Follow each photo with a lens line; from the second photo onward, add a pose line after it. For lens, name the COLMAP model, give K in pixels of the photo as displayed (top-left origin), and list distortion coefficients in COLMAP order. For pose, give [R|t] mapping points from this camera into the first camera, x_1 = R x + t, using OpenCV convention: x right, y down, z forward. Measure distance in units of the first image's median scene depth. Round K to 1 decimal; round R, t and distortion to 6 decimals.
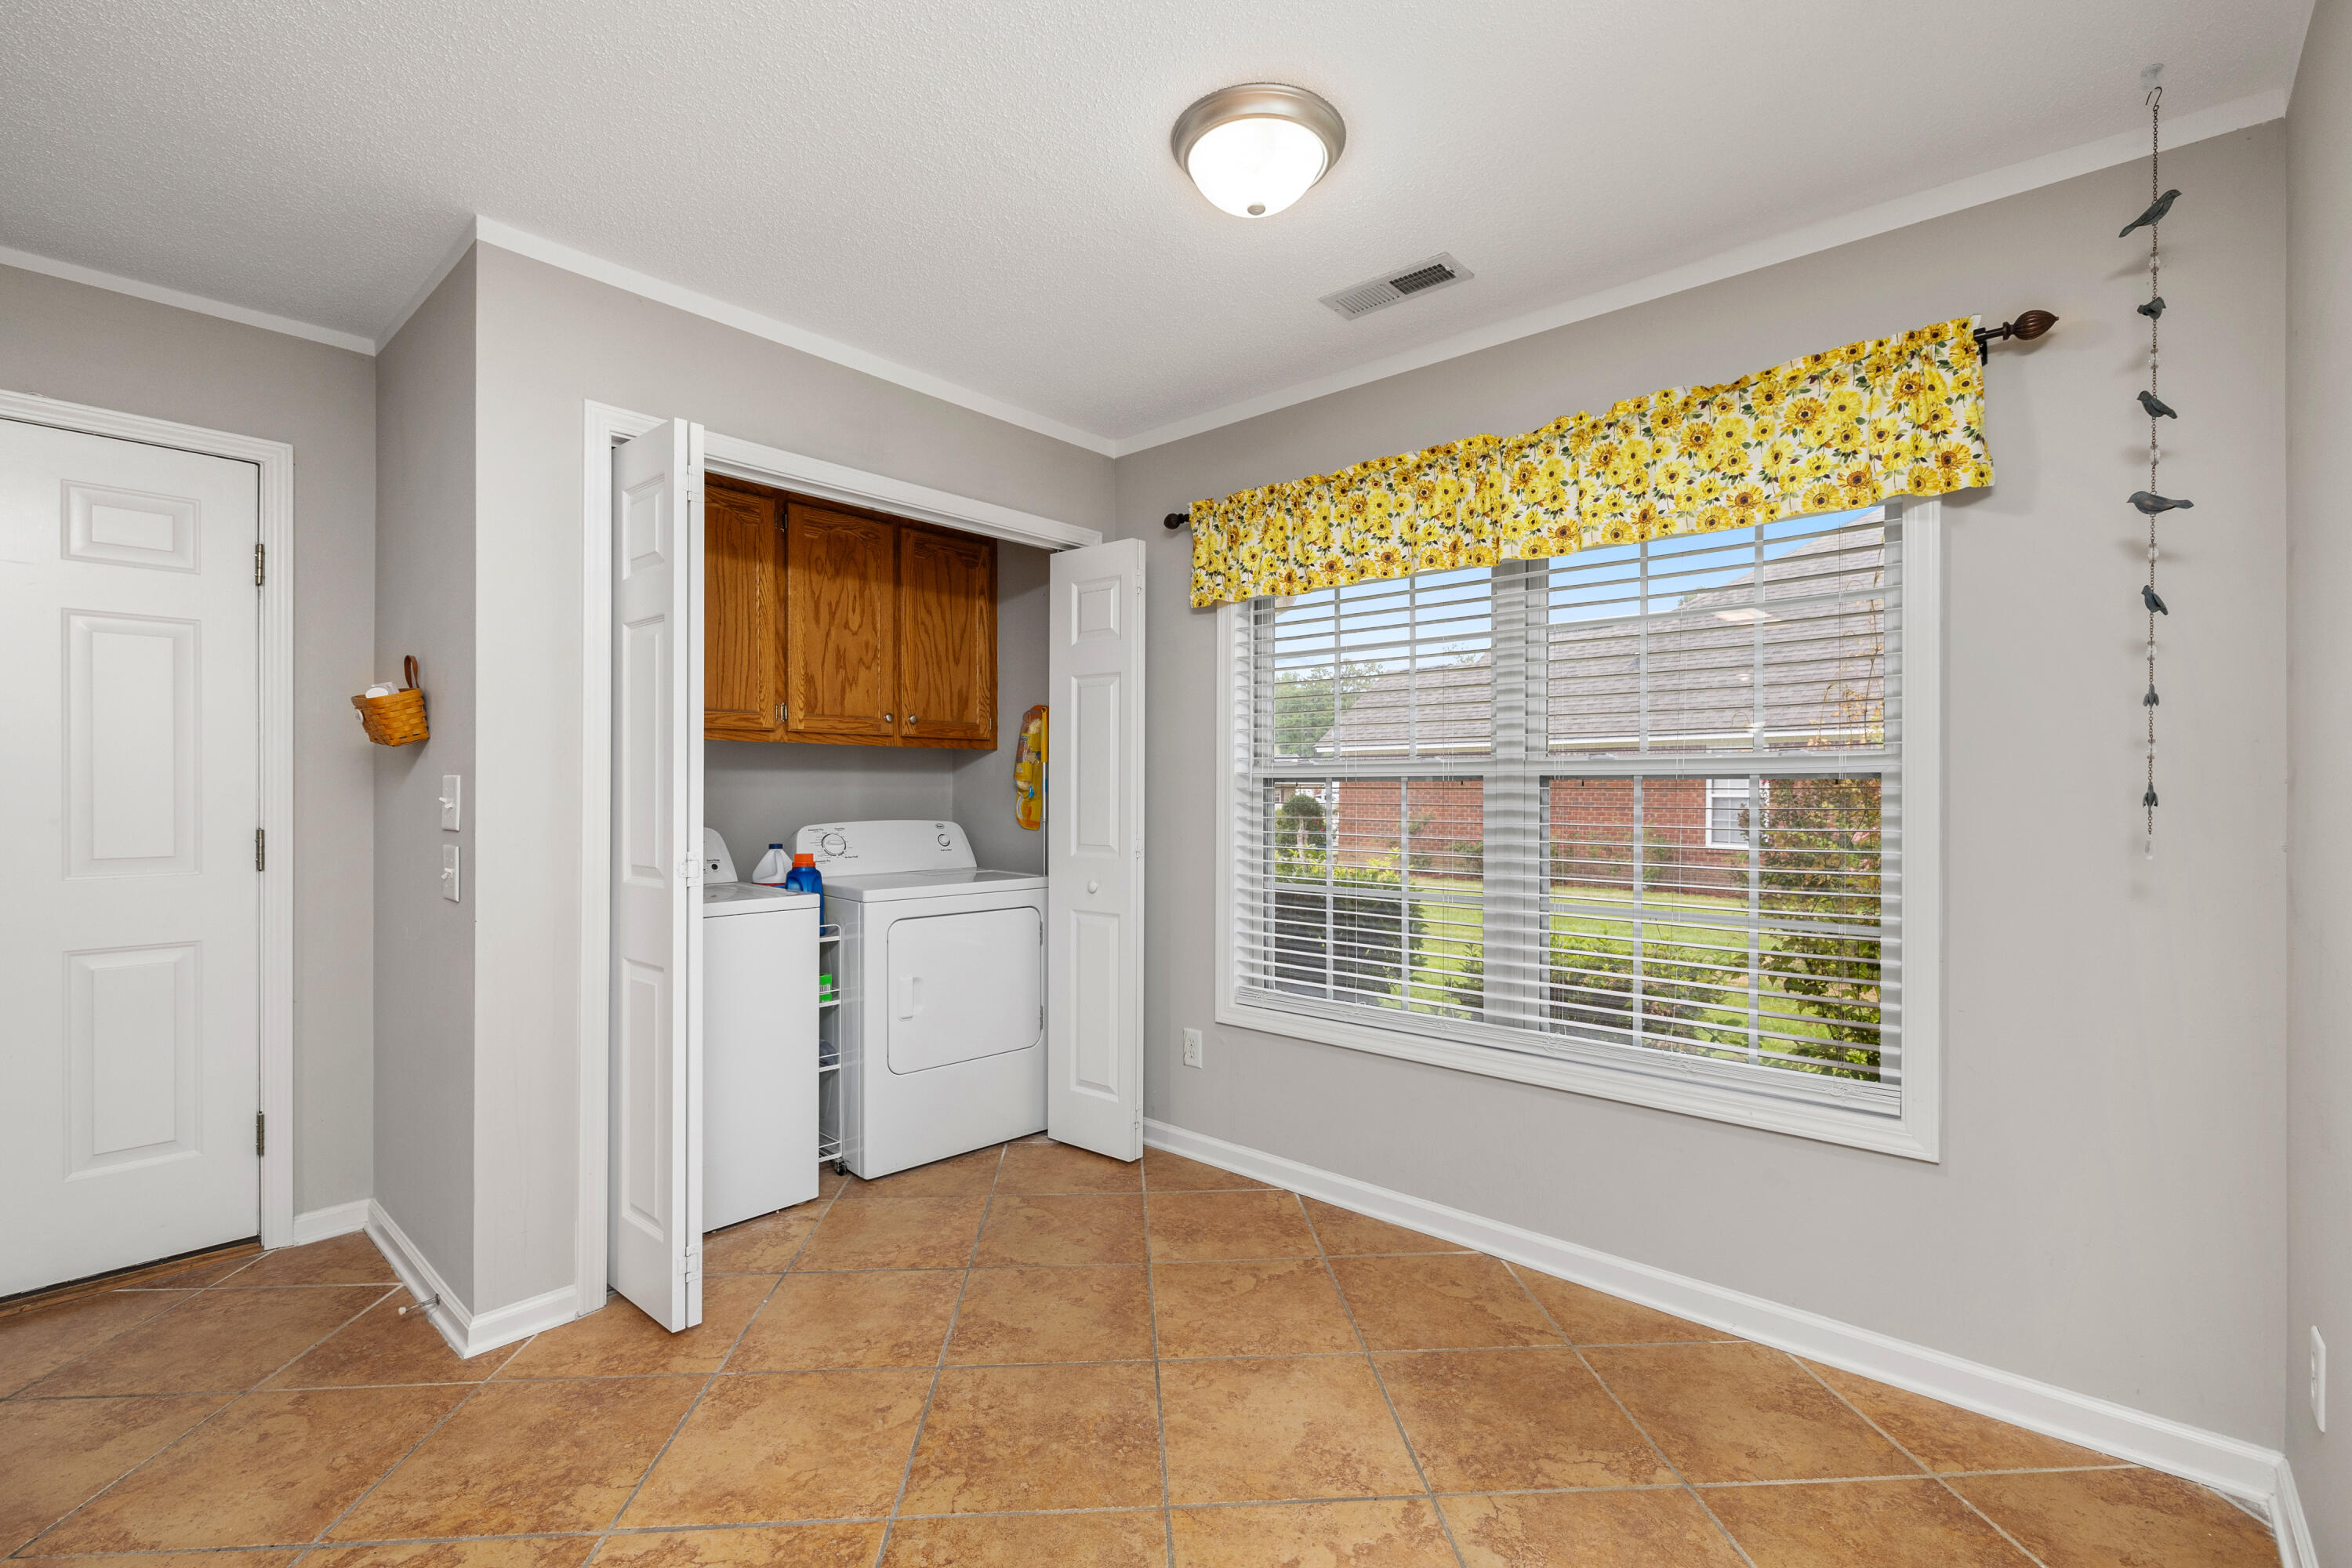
lens RADIAL K [[1029.0, 0, 1171.7], [0, 1029.0, 789.9], [0, 0, 1]] dist [0.000927, 0.000332]
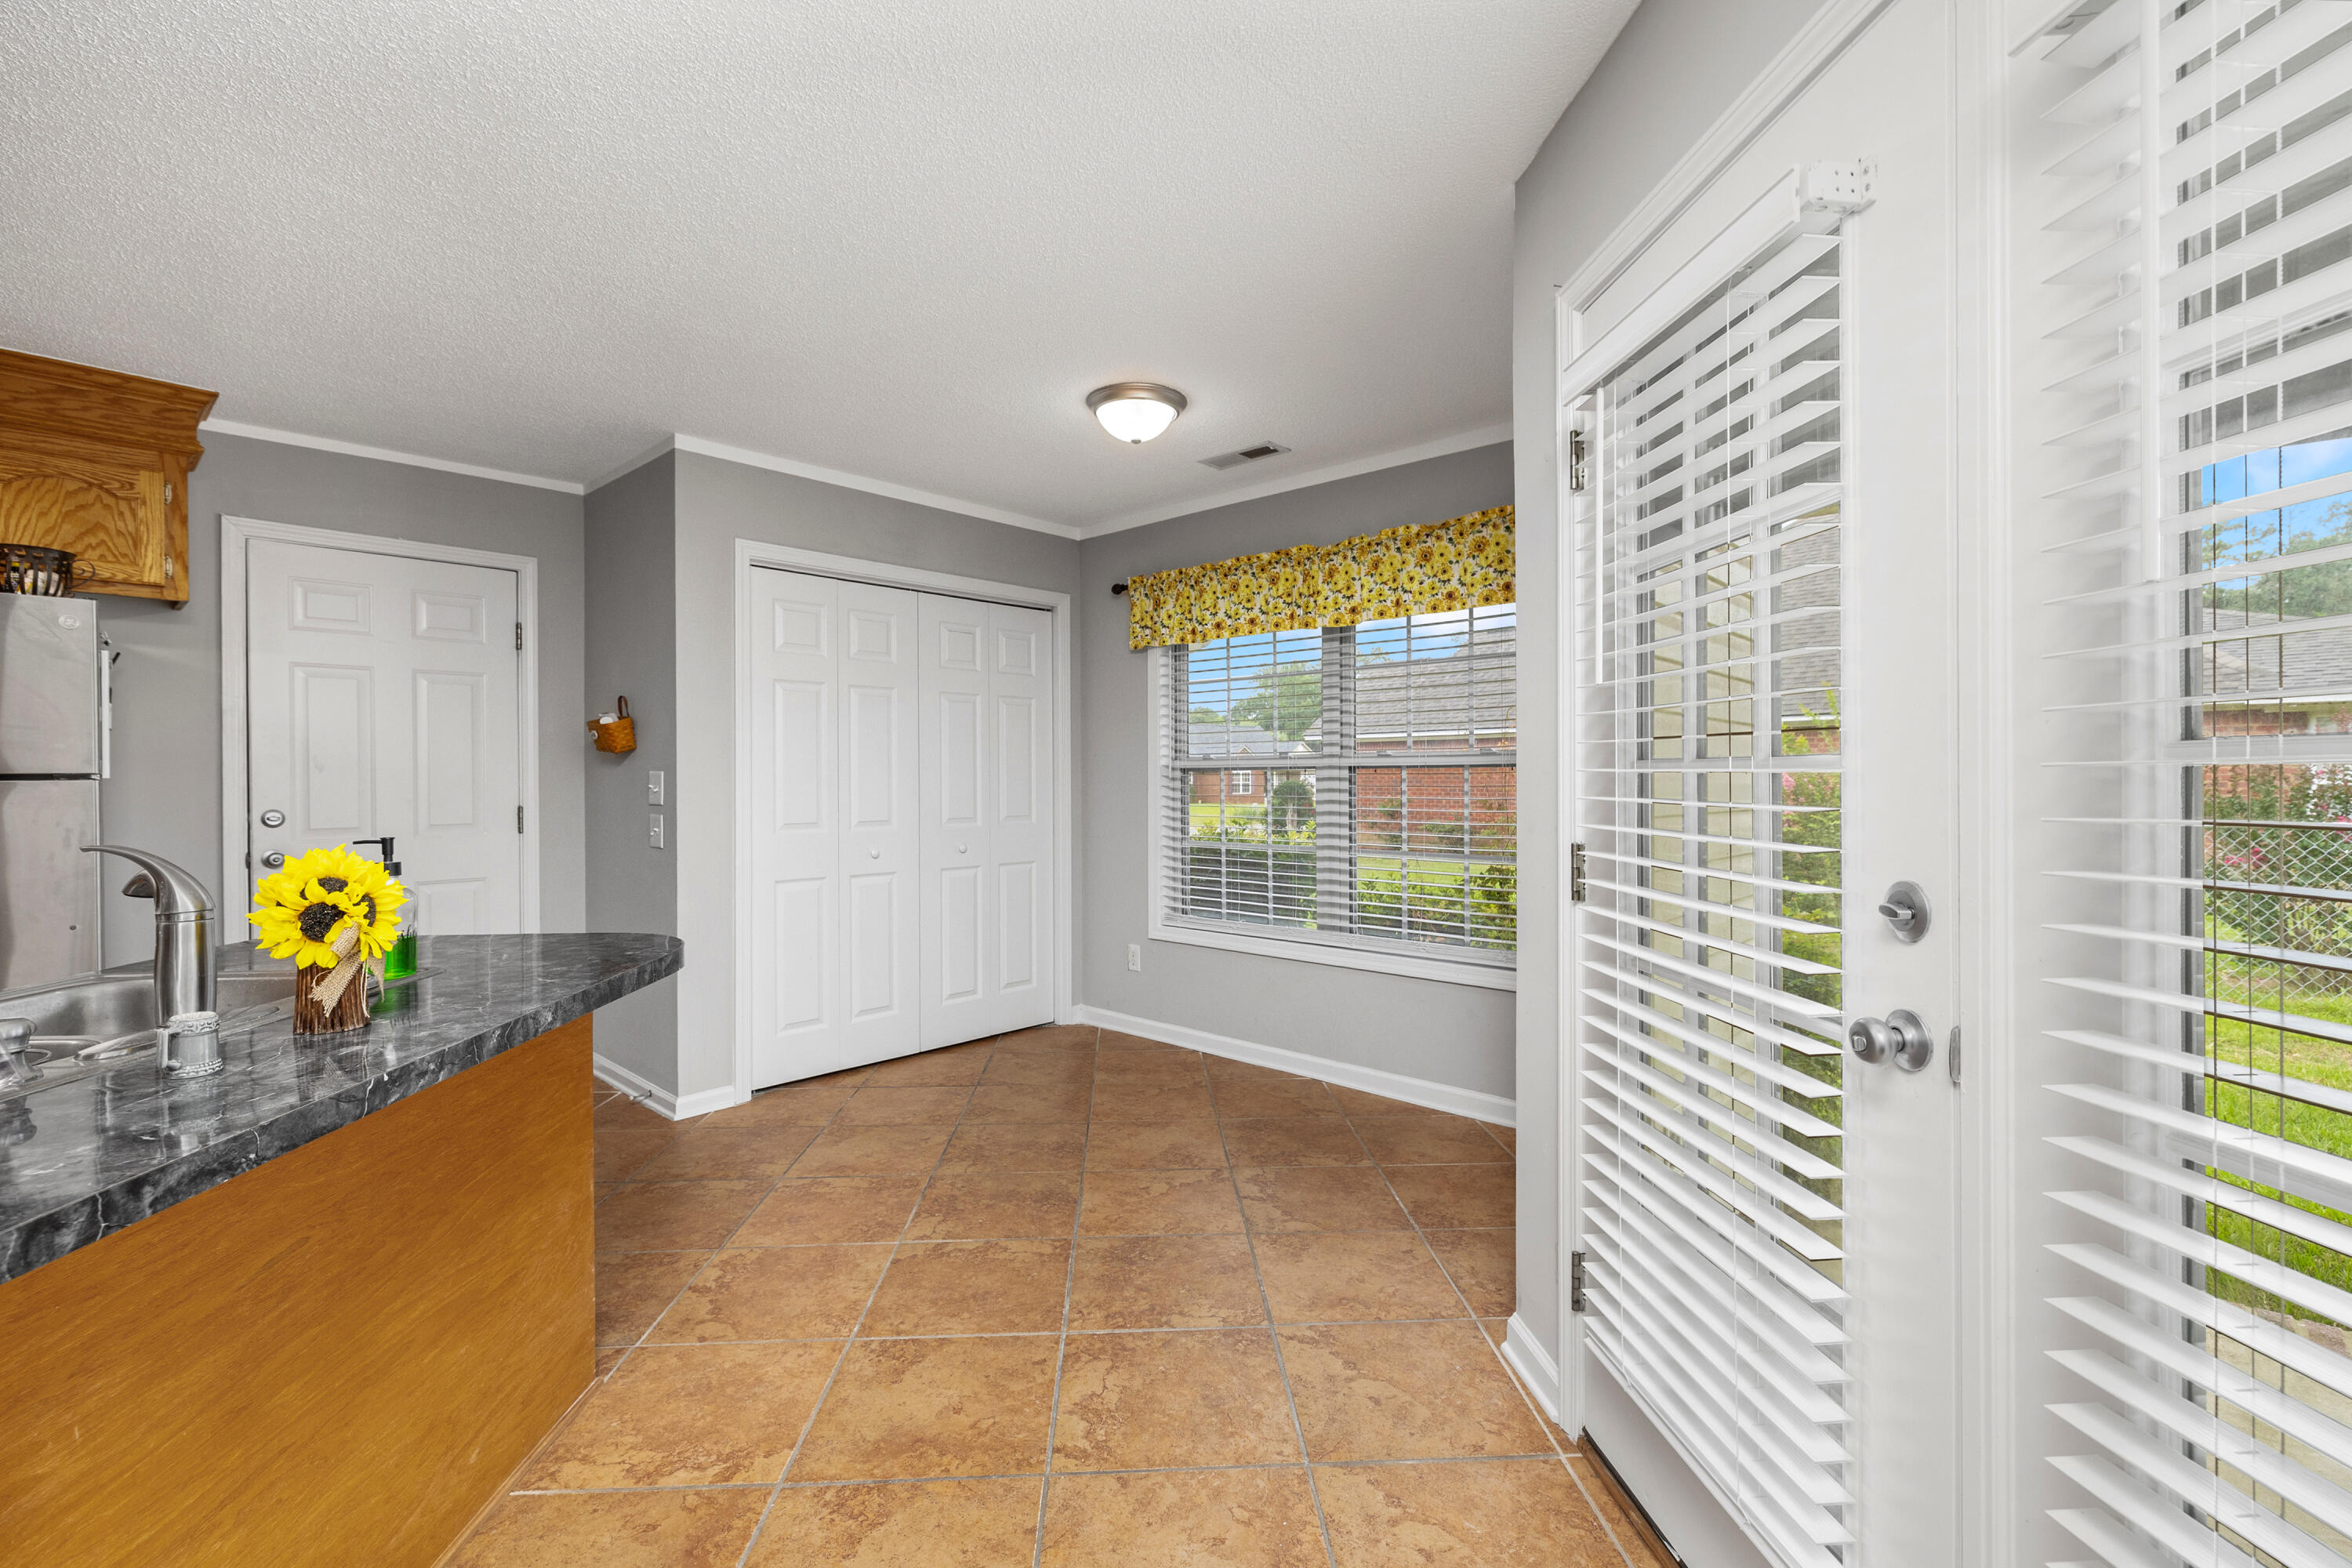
lens RADIAL K [[1029.0, 0, 1174.9], [0, 1029.0, 768.5], [0, 0, 1]] dist [0.000927, 0.000332]
pose [[0.999875, -0.007607, -0.013838, 0.126757], [0.007513, 0.999948, -0.006844, -0.001476], [0.013890, 0.006739, 0.999881, -0.551302]]
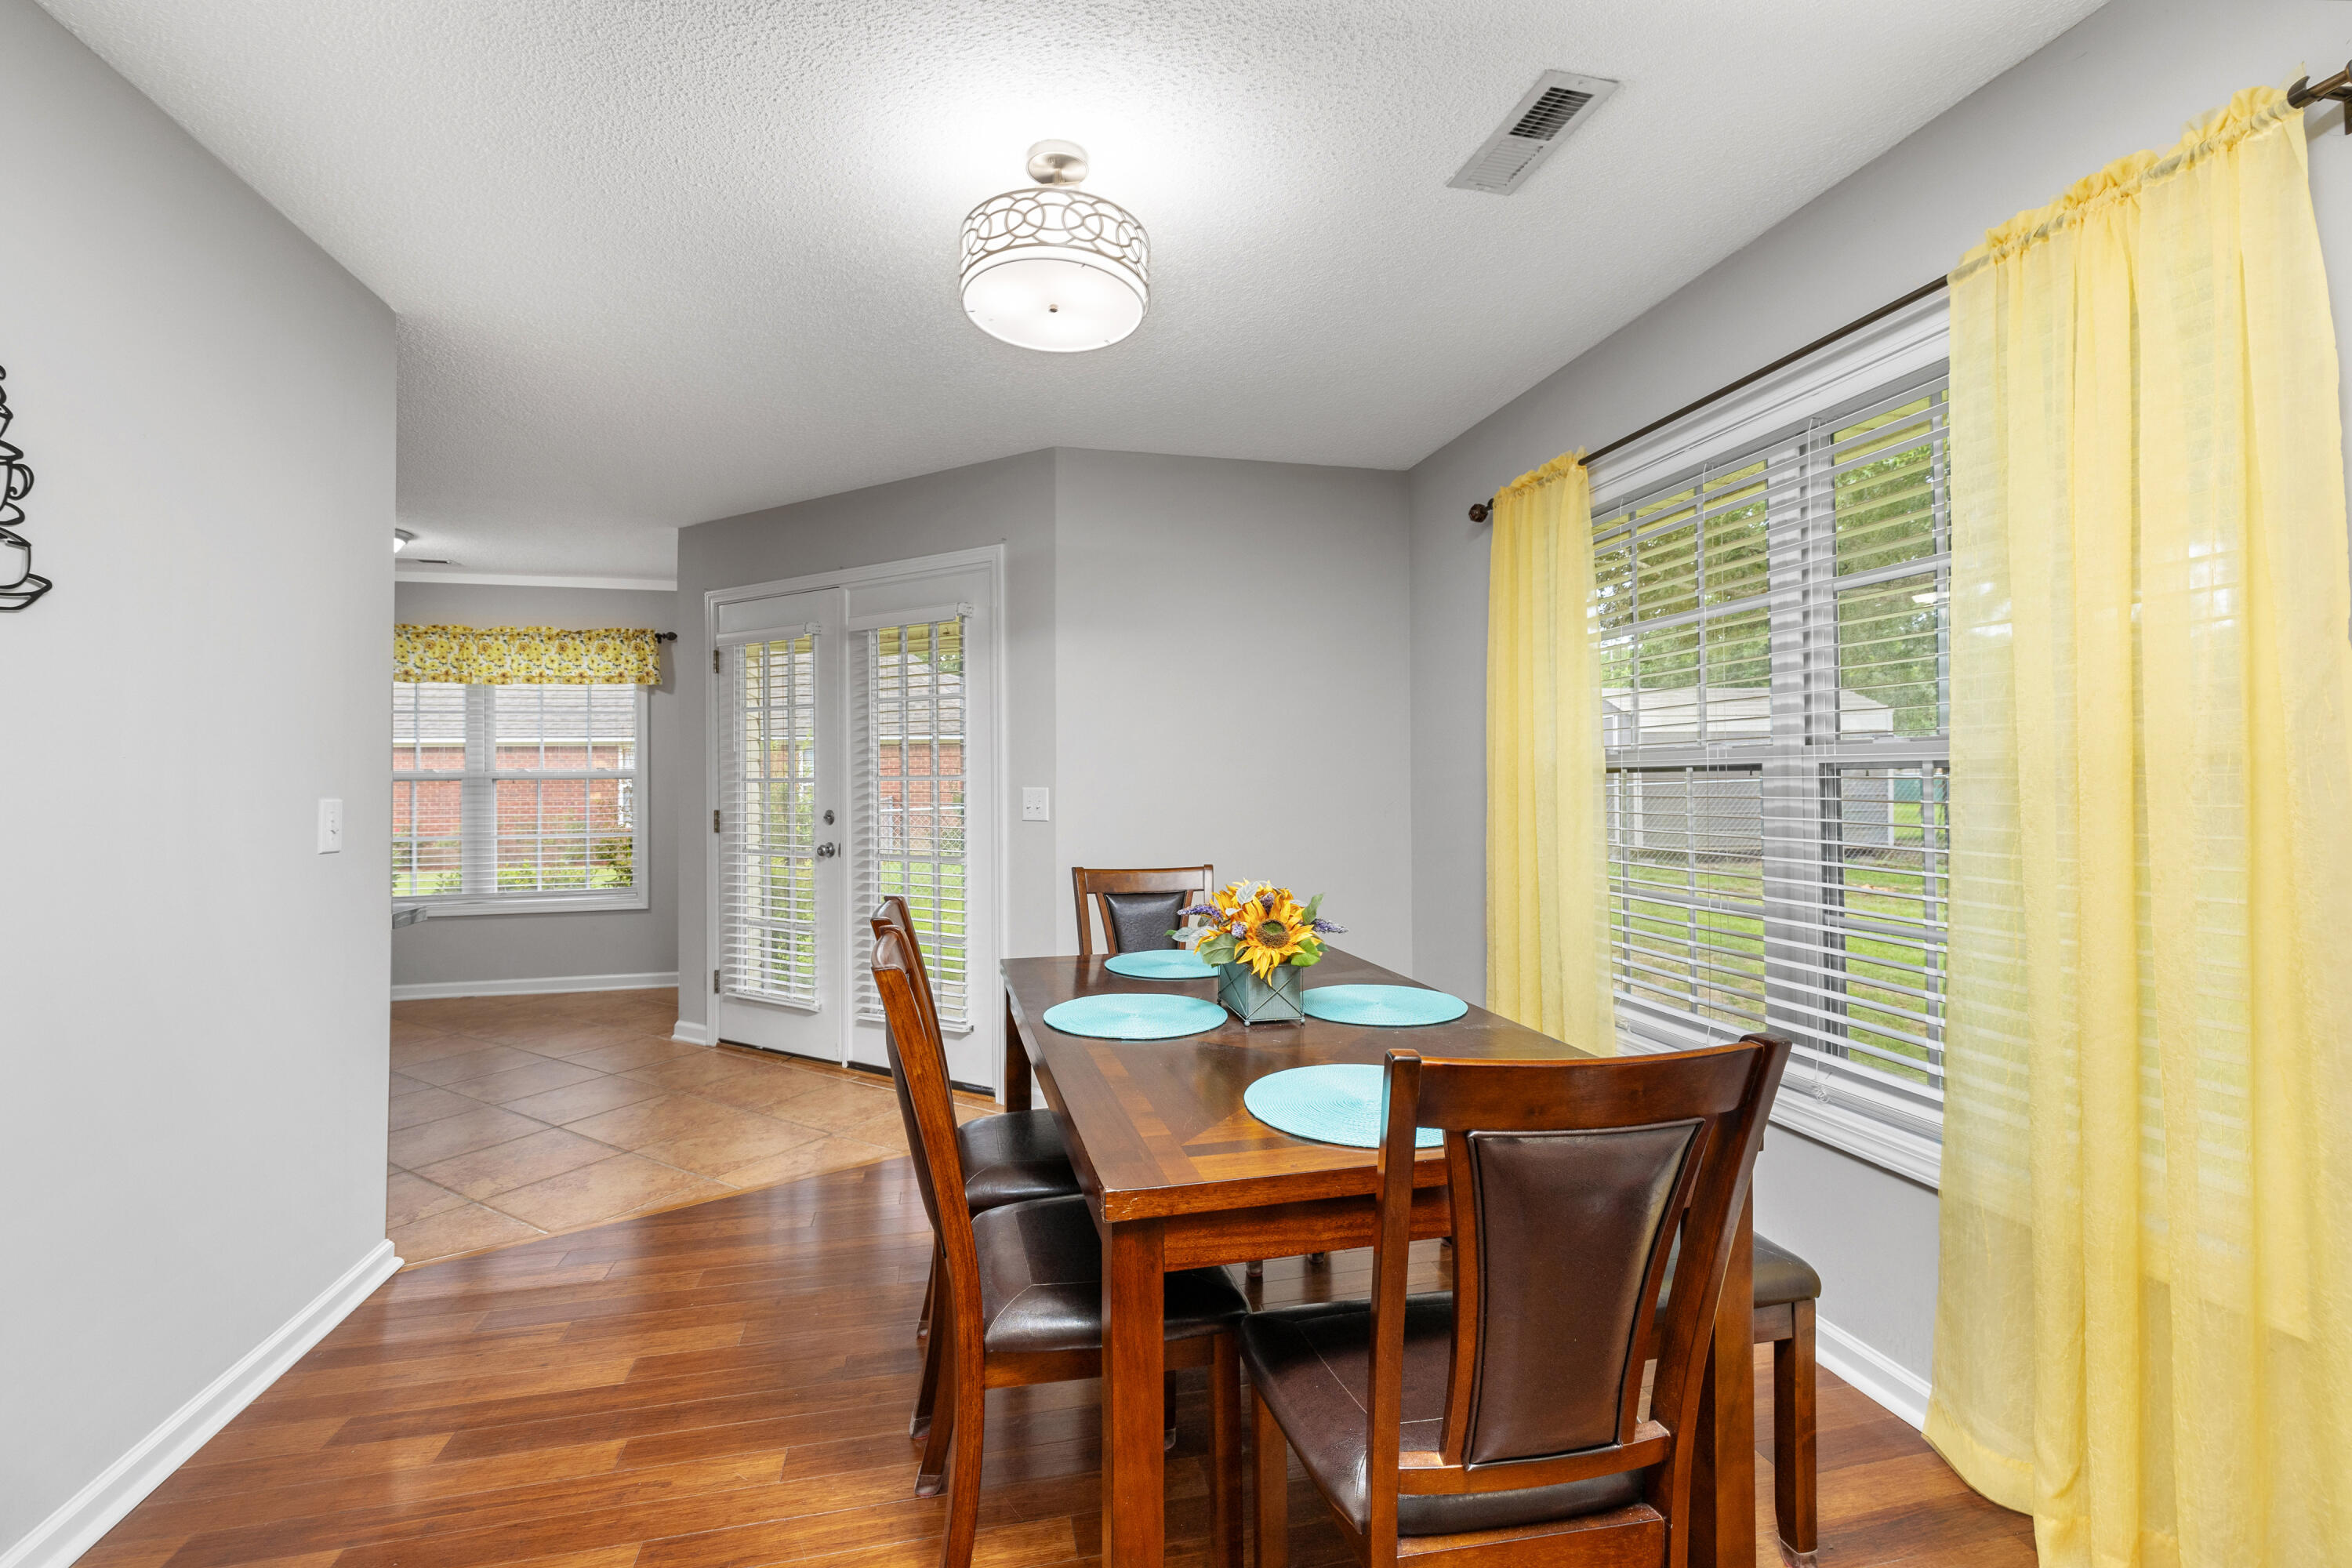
lens RADIAL K [[1029.0, 0, 1187.8], [0, 1029.0, 772.9], [0, 0, 1]] dist [0.000927, 0.000332]
pose [[0.574528, 0.001083, 0.818484, -0.628873], [0.009407, 0.999924, -0.007926, 0.004775], [-0.818431, 0.012253, 0.574474, -1.582213]]
